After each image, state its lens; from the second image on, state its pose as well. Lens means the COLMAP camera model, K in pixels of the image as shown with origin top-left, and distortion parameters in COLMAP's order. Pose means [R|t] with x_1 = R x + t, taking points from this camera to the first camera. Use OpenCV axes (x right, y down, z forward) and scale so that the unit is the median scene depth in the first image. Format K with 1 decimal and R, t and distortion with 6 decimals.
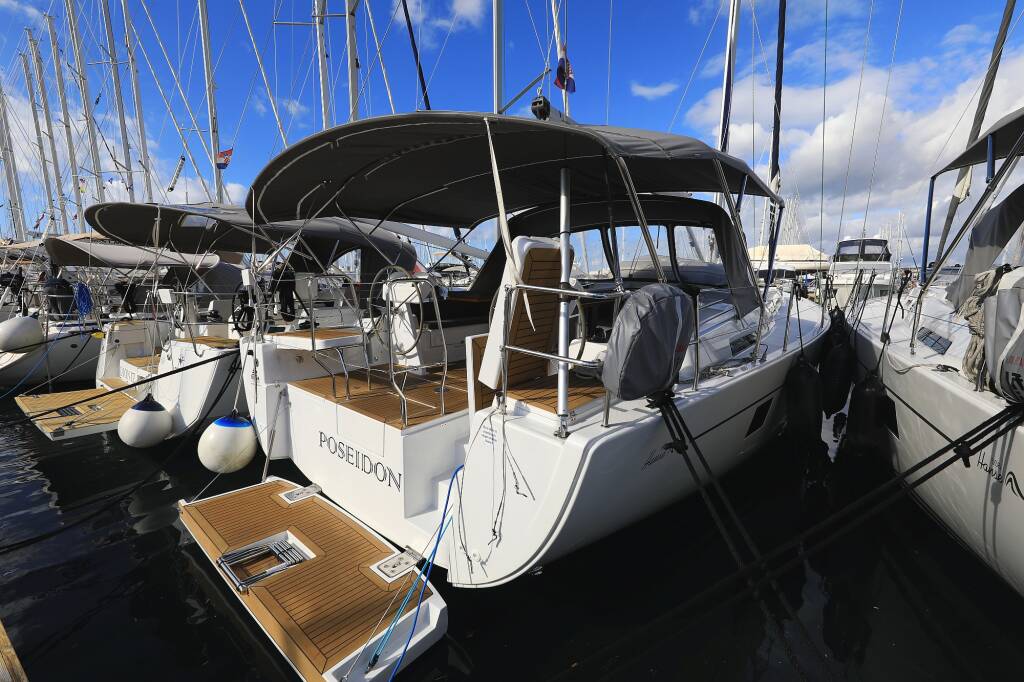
lens RADIAL K [[437.5, 0, 512.0], [0, 437.5, 341.0], [0, 0, 1]] dist [0.000029, -0.000003]
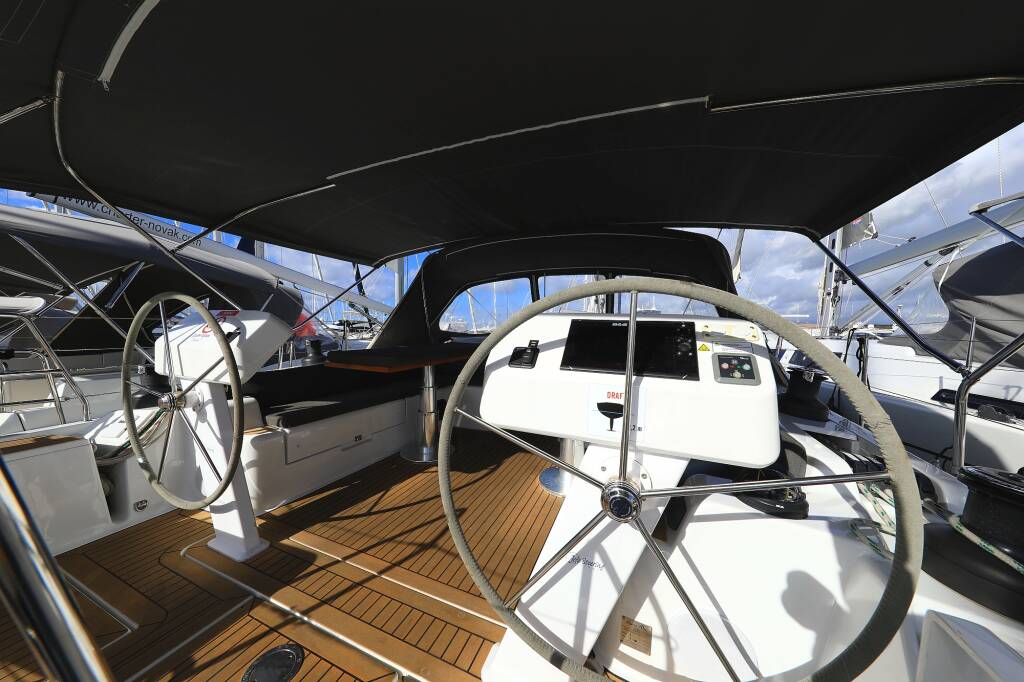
lens RADIAL K [[321.4, 0, 509.8], [0, 321.4, 352.1], [0, 0, 1]] dist [-0.000625, -0.000051]
pose [[0.952950, -0.004933, 0.303089, -0.049642], [0.030198, 0.996439, -0.078729, -0.067732], [-0.301621, 0.084177, 0.949705, 0.509640]]
